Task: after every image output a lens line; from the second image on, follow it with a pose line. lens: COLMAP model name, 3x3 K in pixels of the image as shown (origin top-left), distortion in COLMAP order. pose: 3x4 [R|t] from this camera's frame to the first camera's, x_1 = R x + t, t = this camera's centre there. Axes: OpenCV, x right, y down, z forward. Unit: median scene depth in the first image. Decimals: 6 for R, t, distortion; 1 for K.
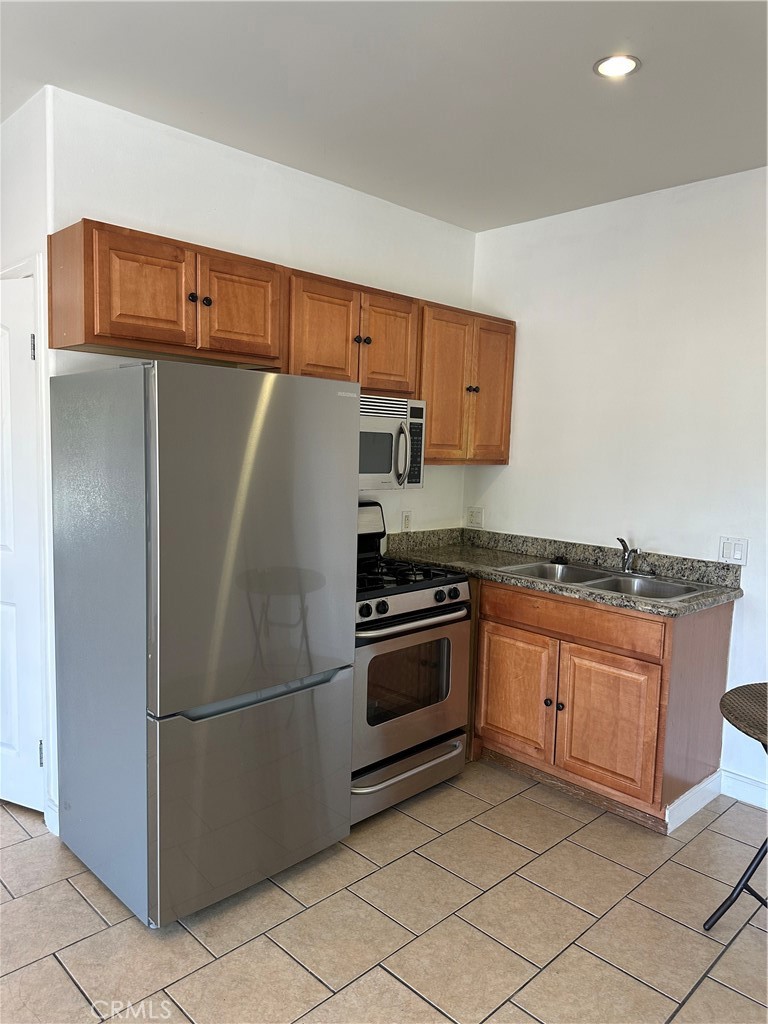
lens RADIAL K [[718.6, 0, 392.6], [0, 718.6, 511.1], [0, 0, 1]] dist [0.065257, -0.078234]
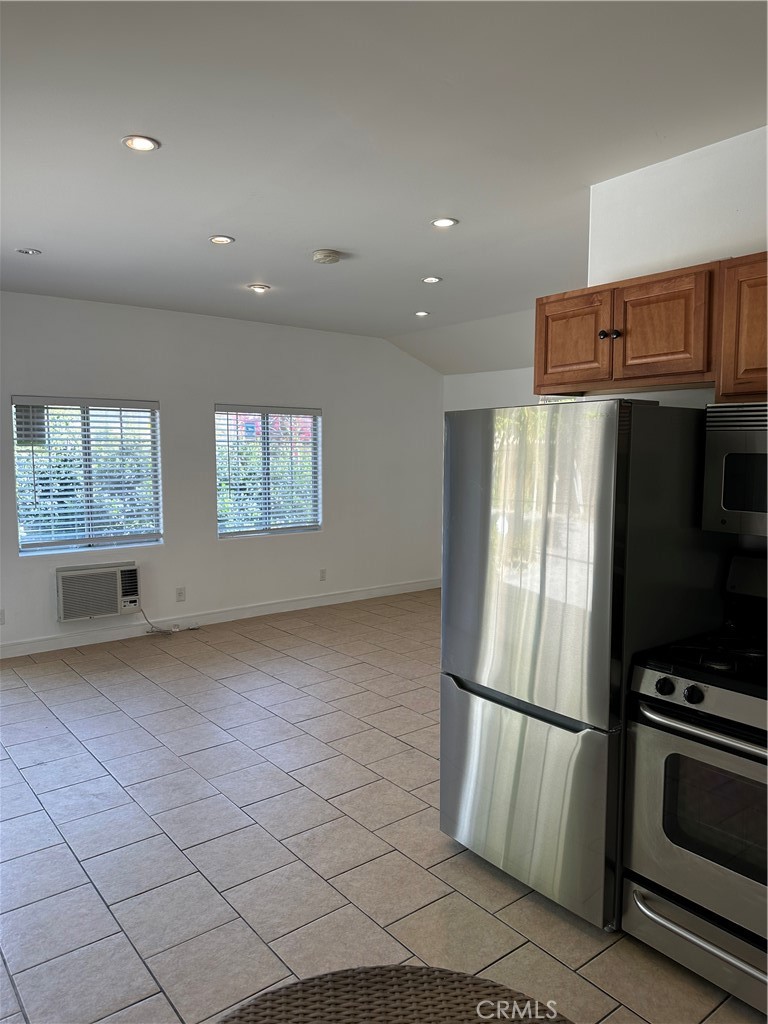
lens RADIAL K [[718.6, 0, 384.5], [0, 718.6, 514.6], [0, 0, 1]] dist [0.065257, -0.078234]
pose [[-0.131209, 0.060310, -0.989519, 0.806470], [-0.103792, 0.991826, 0.074213, -0.075678], [0.985906, 0.112441, -0.123877, 0.816810]]
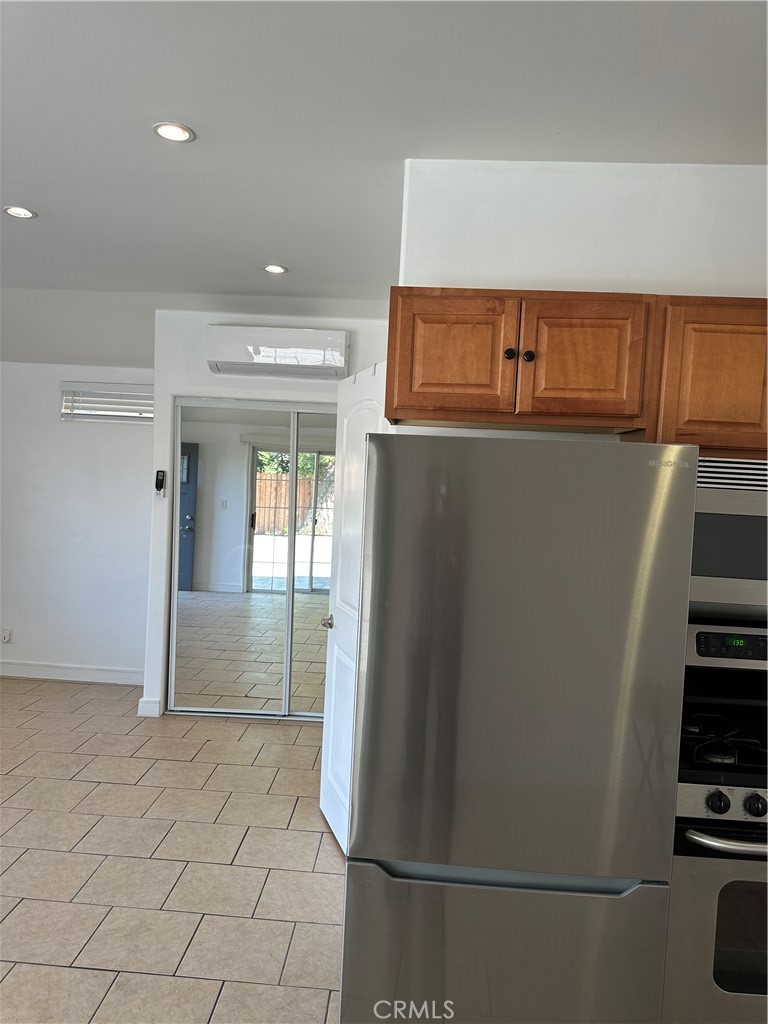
lens RADIAL K [[718.6, 0, 379.6], [0, 718.6, 517.7], [0, 0, 1]] dist [0.065257, -0.078234]
pose [[0.658089, 0.034941, -0.752129, 0.248870], [-0.099544, 0.994192, -0.040912, -0.056202], [0.746331, 0.101794, 0.657745, 0.348774]]
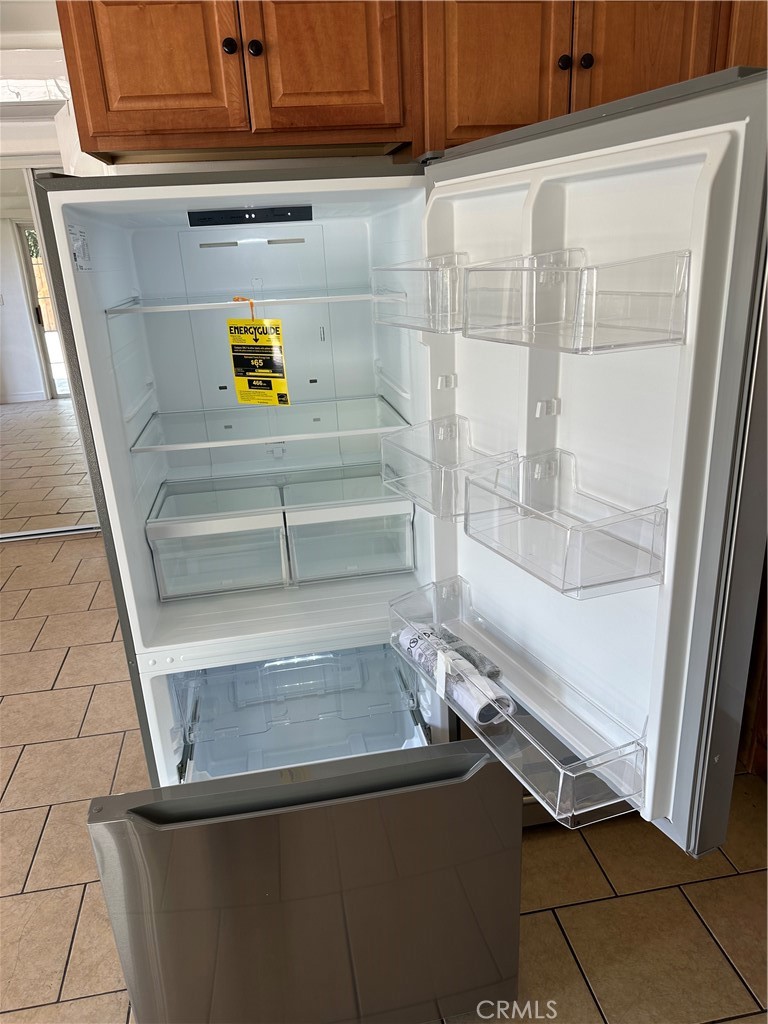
lens RADIAL K [[718.6, 0, 382.0], [0, 718.6, 501.3], [0, 0, 1]] dist [0.065257, -0.078234]
pose [[0.804630, 0.123449, -0.580801, 0.241696], [0.018996, 0.972297, 0.232978, -0.051602], [0.593472, -0.198494, 0.779994, 0.486760]]
